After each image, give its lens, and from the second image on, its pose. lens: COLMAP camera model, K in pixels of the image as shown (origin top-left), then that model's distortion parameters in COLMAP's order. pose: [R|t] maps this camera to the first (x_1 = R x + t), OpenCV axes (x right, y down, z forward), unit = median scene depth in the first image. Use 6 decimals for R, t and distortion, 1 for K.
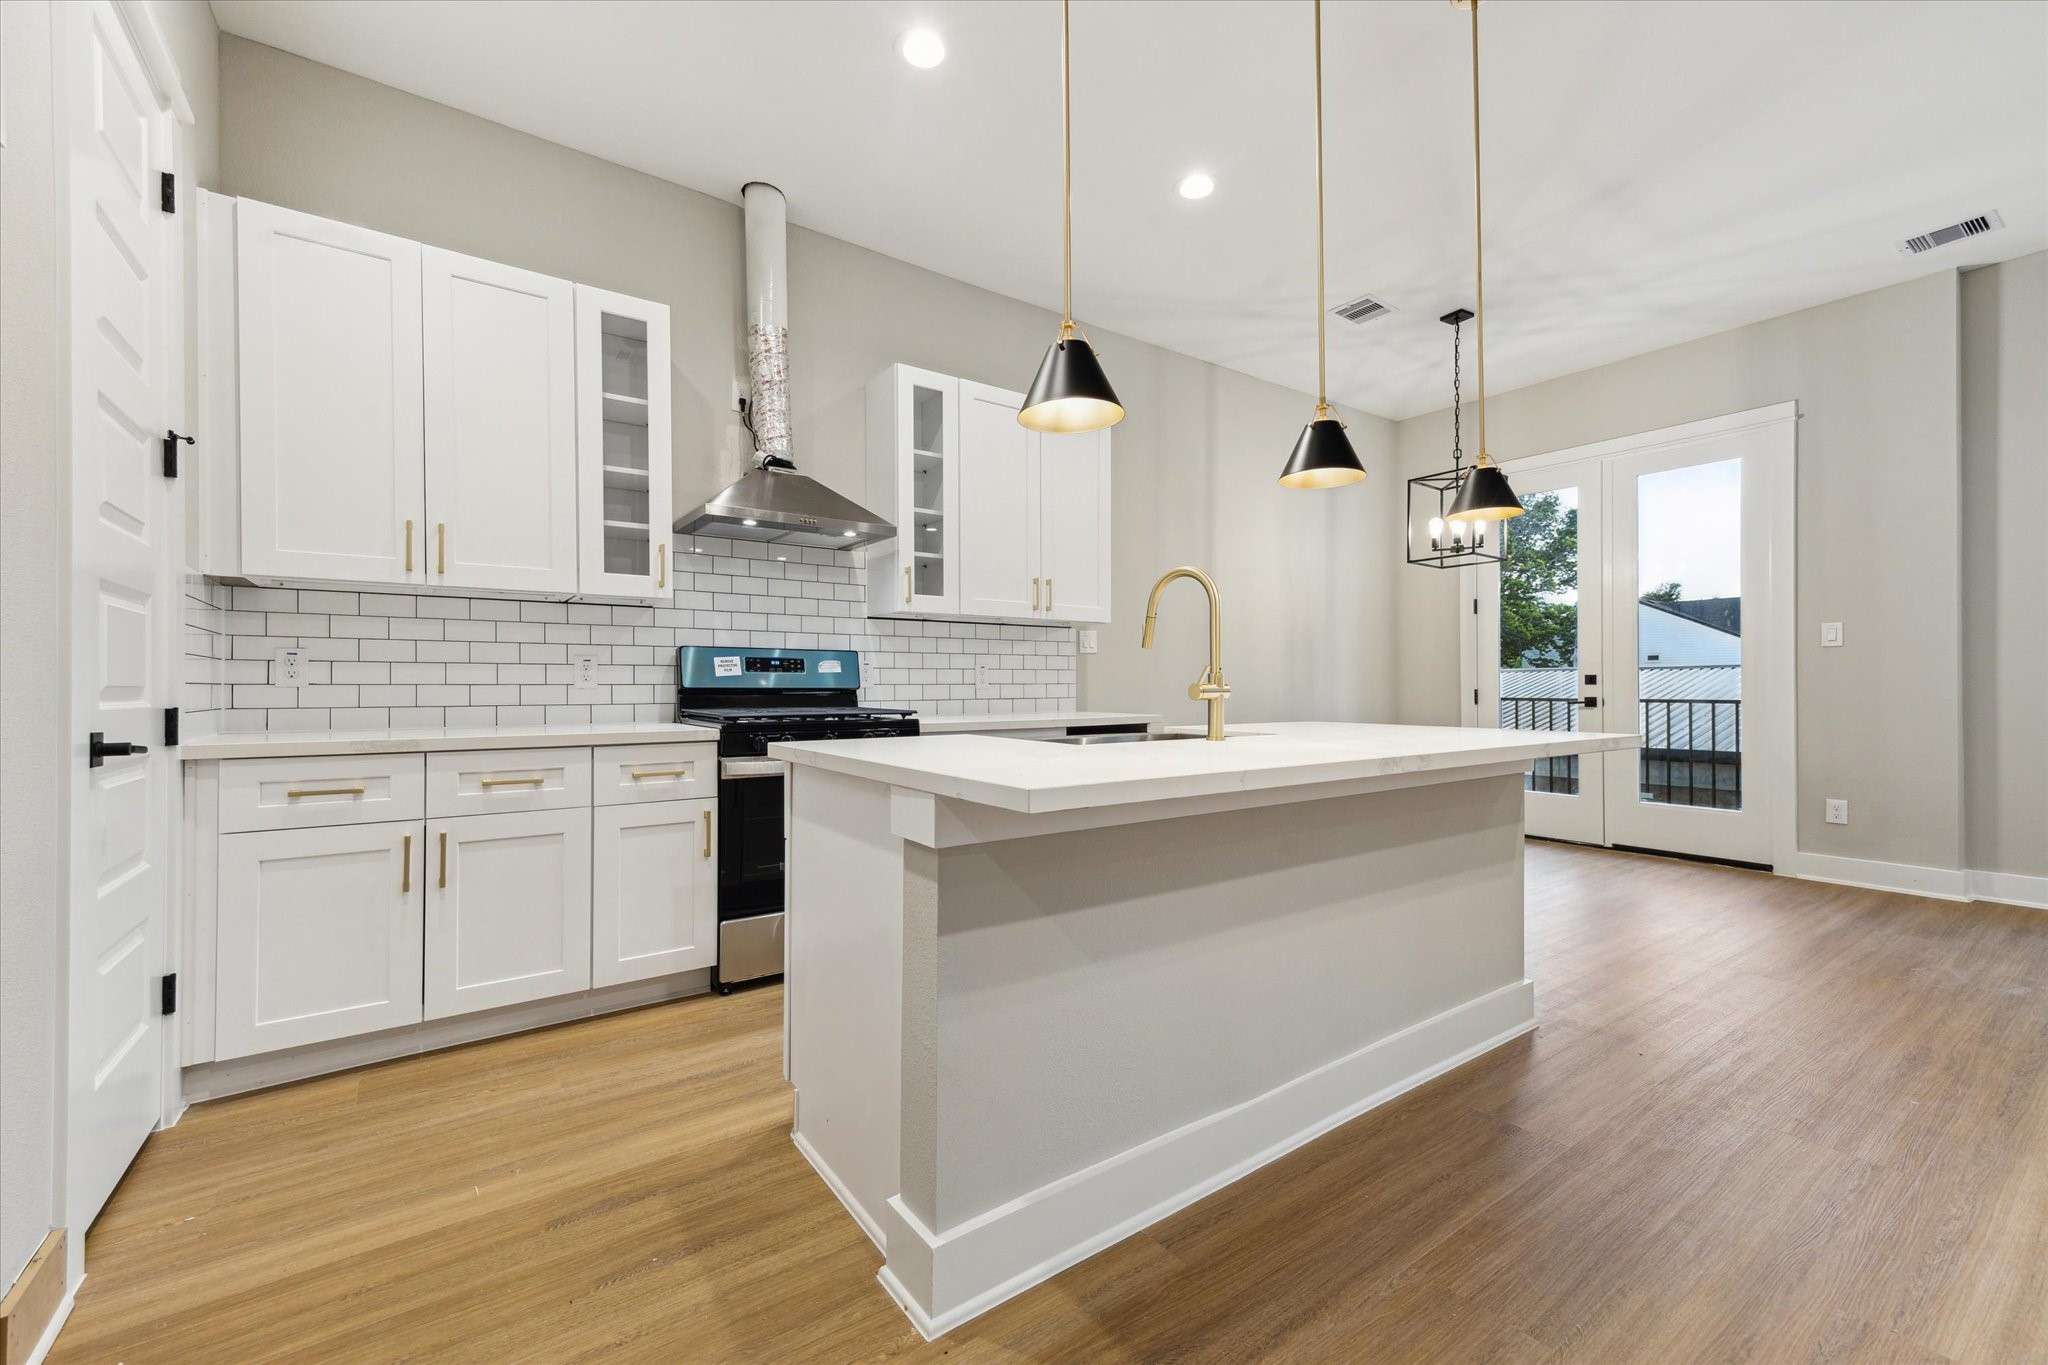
lens RADIAL K [[829.5, 0, 1015.3], [0, 829.5, 683.3], [0, 0, 1]] dist [0.018827, -0.000050]
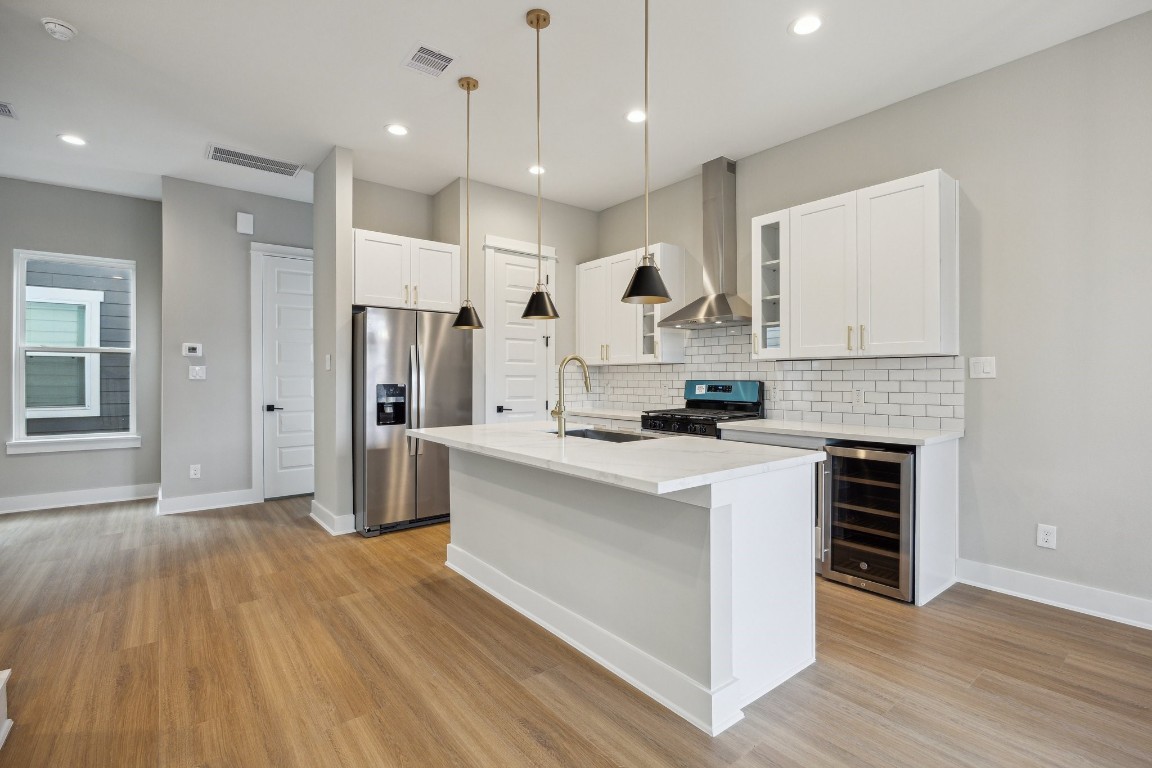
lens RADIAL K [[530.2, 0, 573.5], [0, 530.2, 378.7], [0, 0, 1]] dist [-0.008329, -0.001604]
pose [[0.049300, 0.003529, -0.998778, 0.944819], [0.004173, 0.999984, 0.003739, -0.051233], [0.998775, -0.004352, 0.049284, 0.563253]]
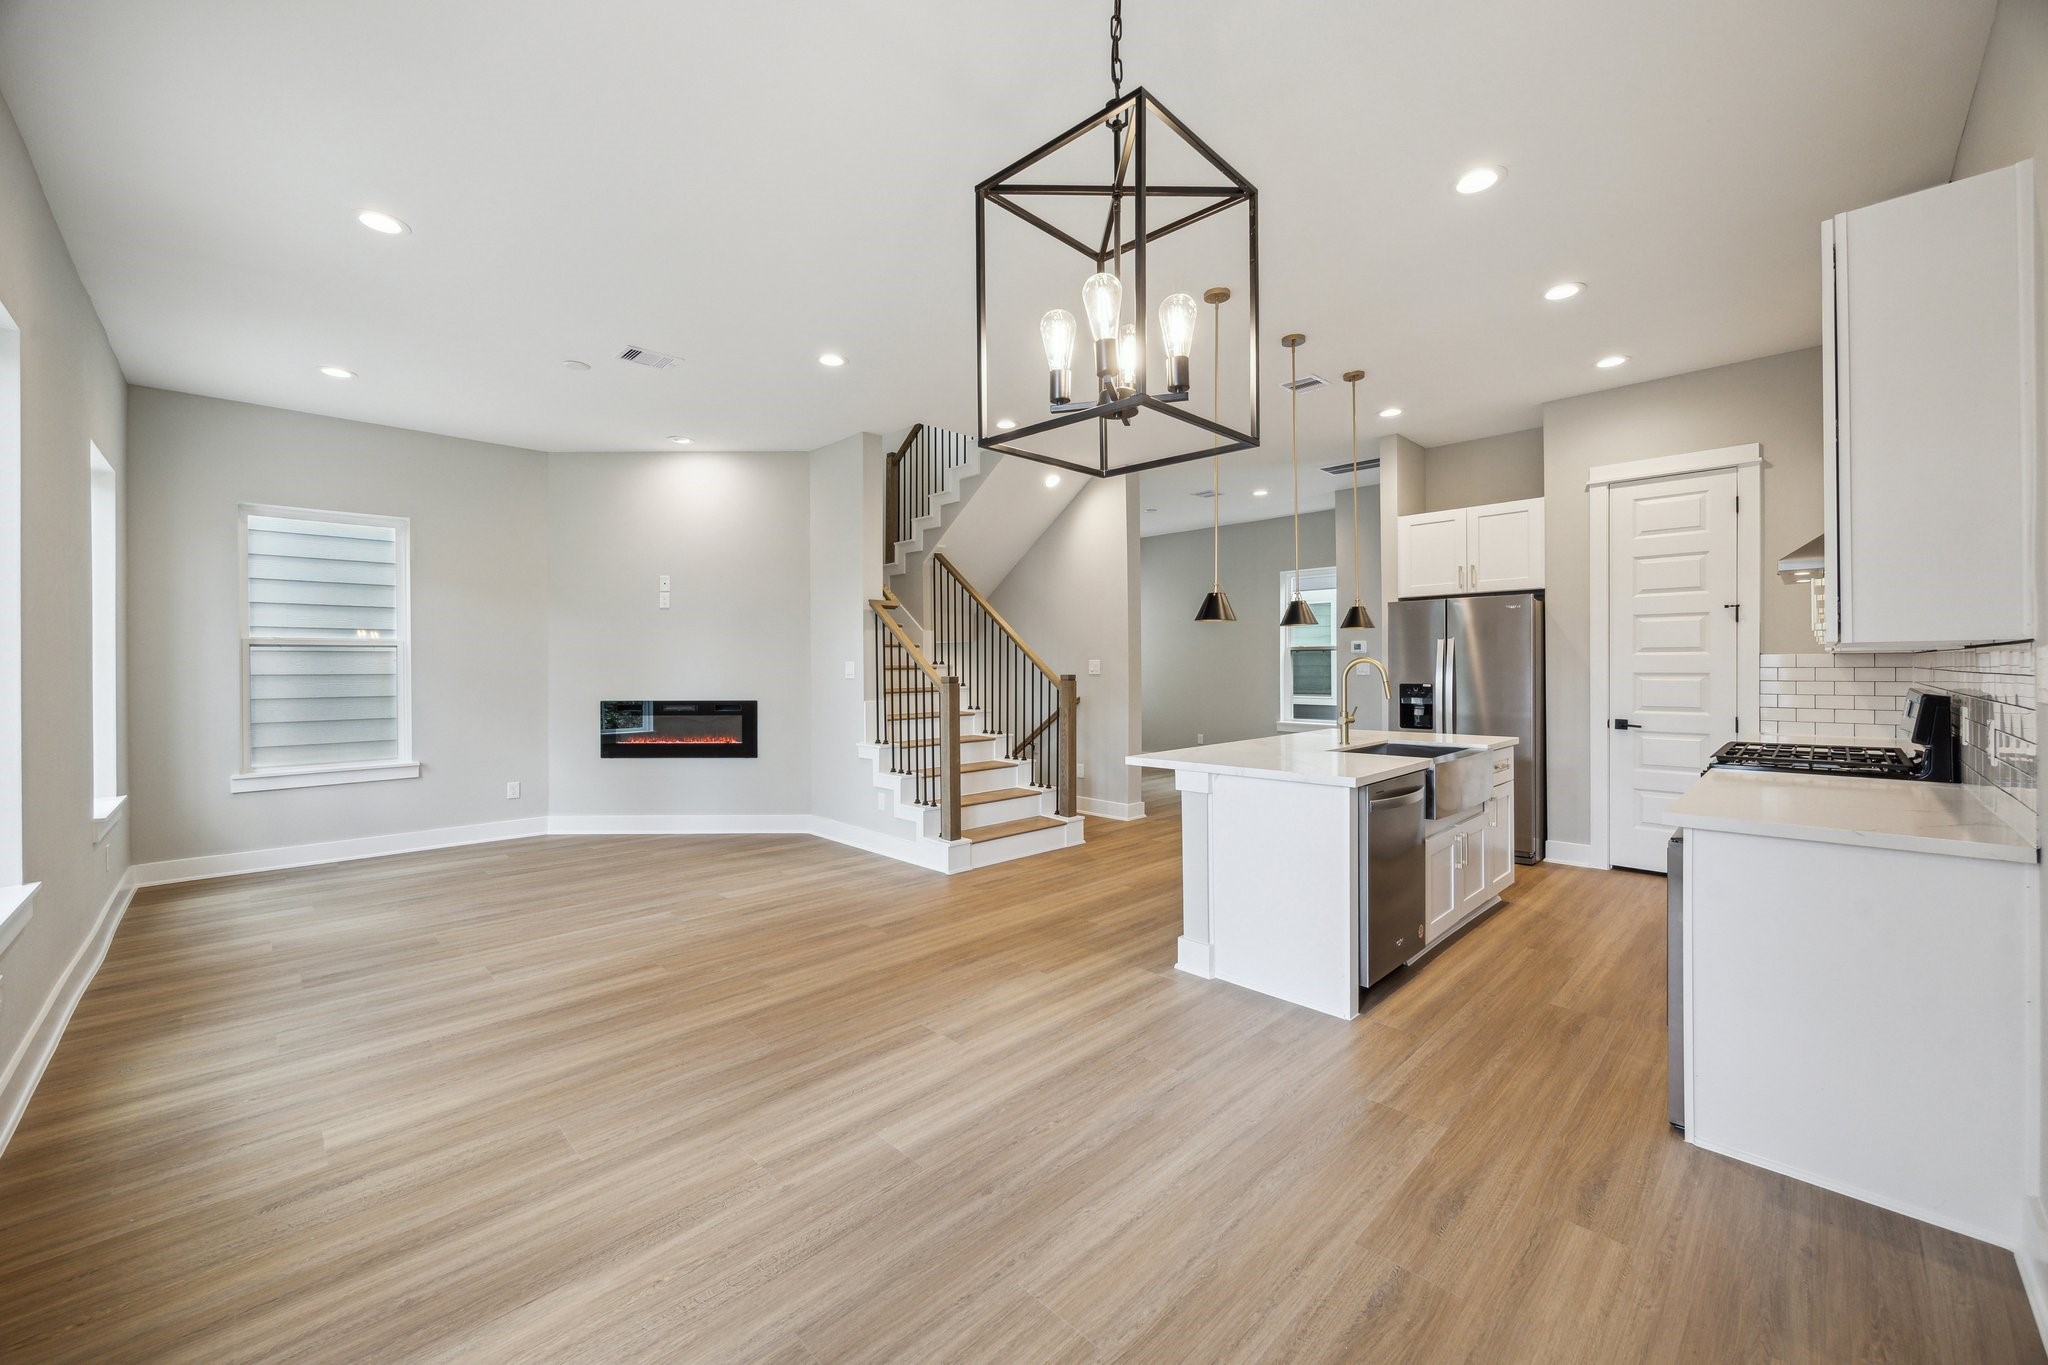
lens RADIAL K [[784.1, 0, 1020.3], [0, 784.1, 669.0], [0, 0, 1]] dist [-0.000593, -0.000049]
pose [[-0.988512, 0.010297, -0.150791, 0.776237], [0.010414, 0.999946, 0.000016, -0.073851], [0.150783, -0.001555, -0.988566, 1.639190]]
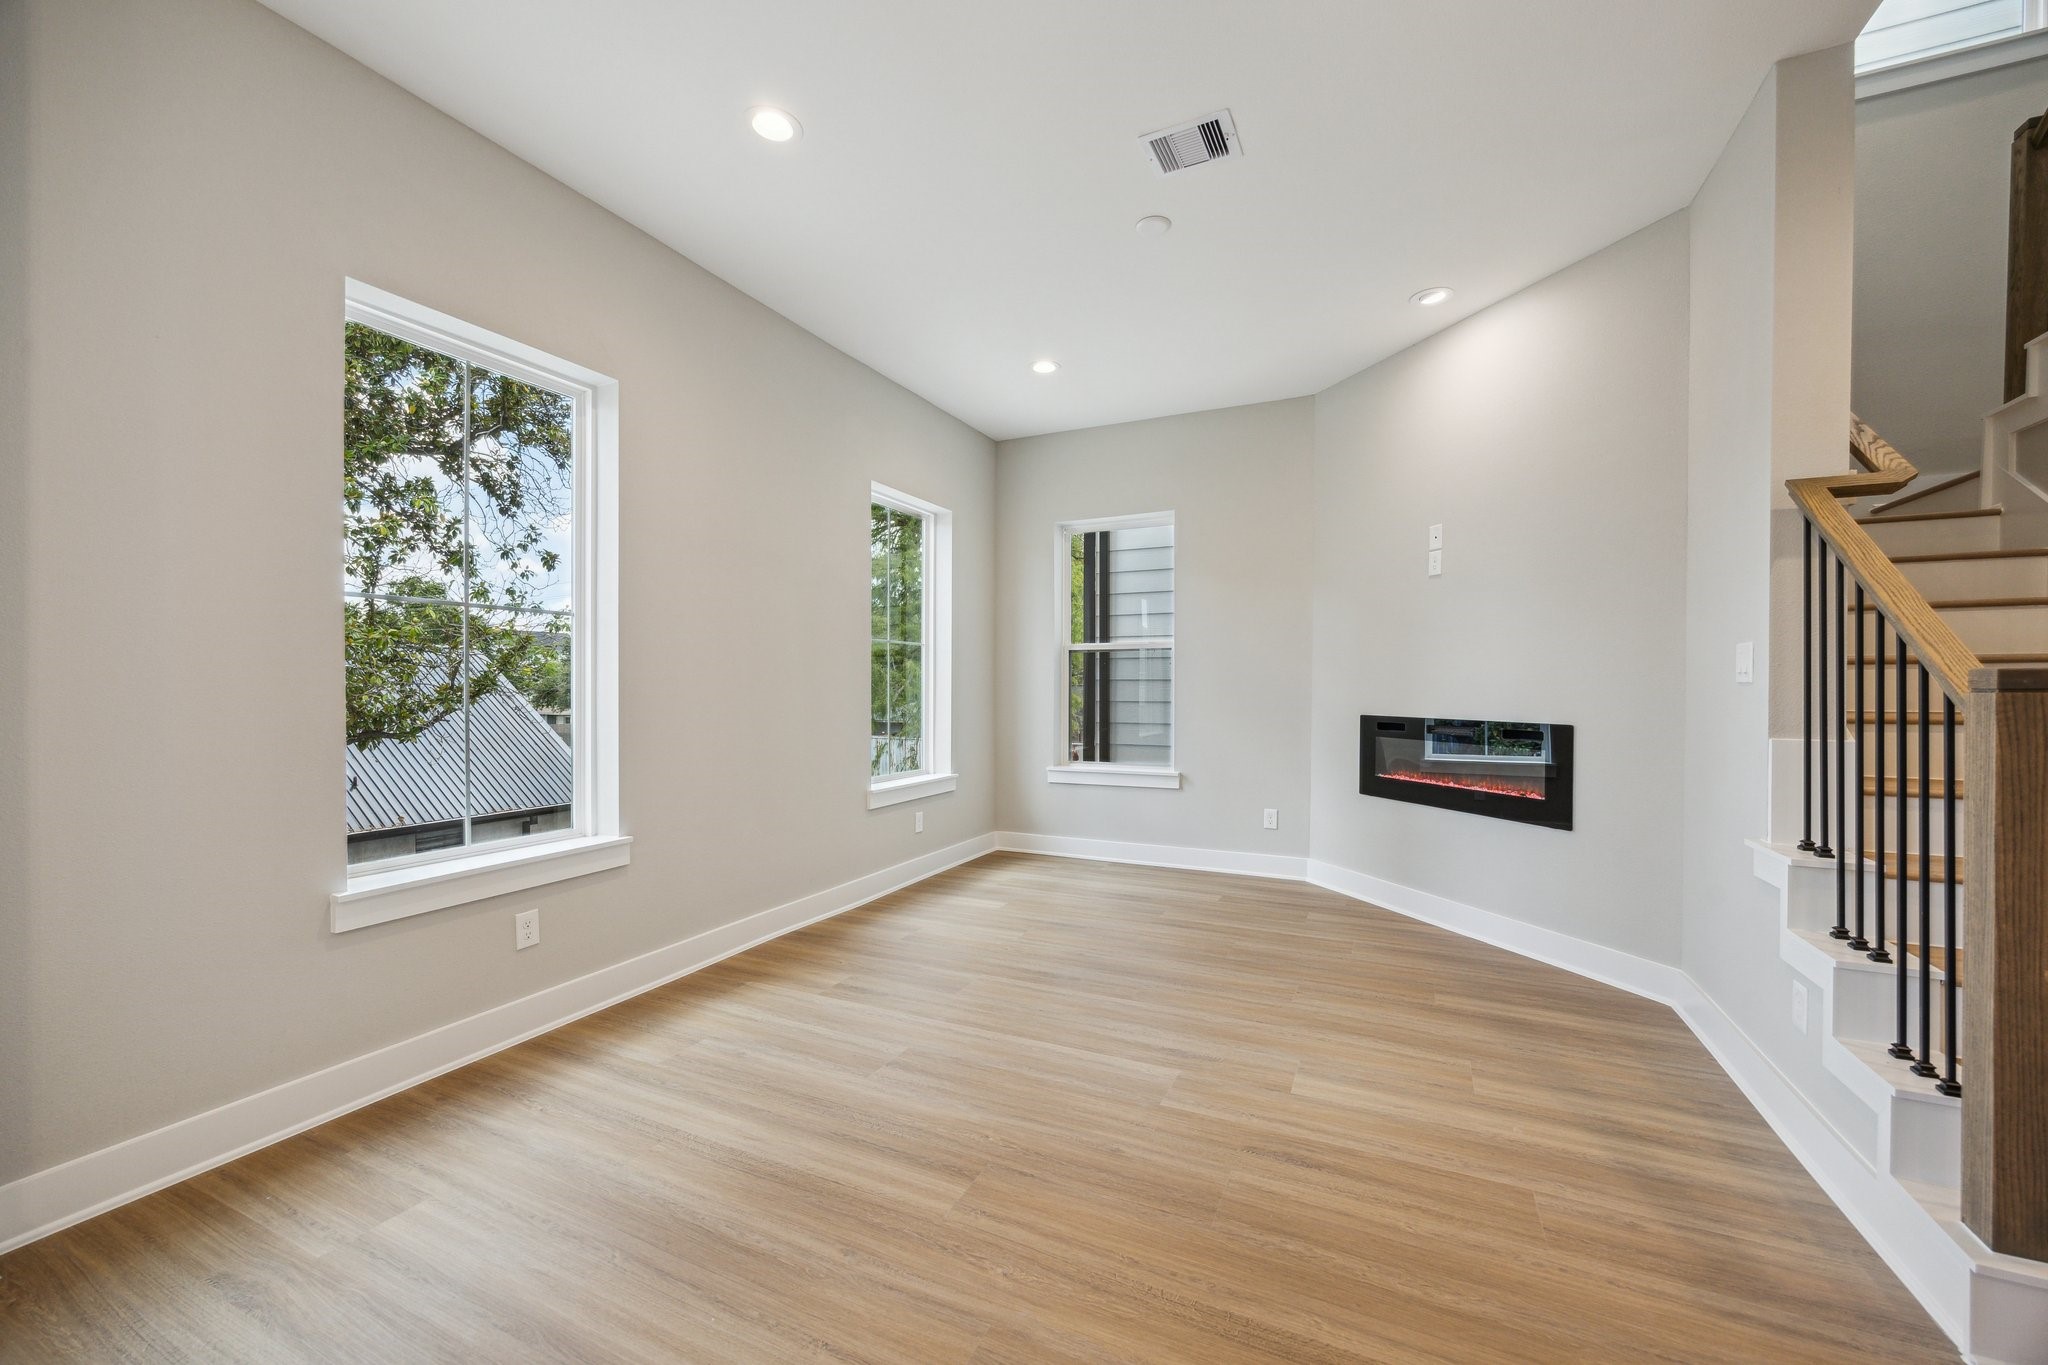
lens RADIAL K [[802.0, 0, 1024.0], [0, 802.0, 682.5], [0, 0, 1]] dist [0.003813, 0.000667]
pose [[-0.487851, 0.006341, 0.872904, 0.566570], [-0.000948, 0.999969, -0.007794, -0.052512], [-0.872926, -0.004630, -0.487830, 0.845050]]
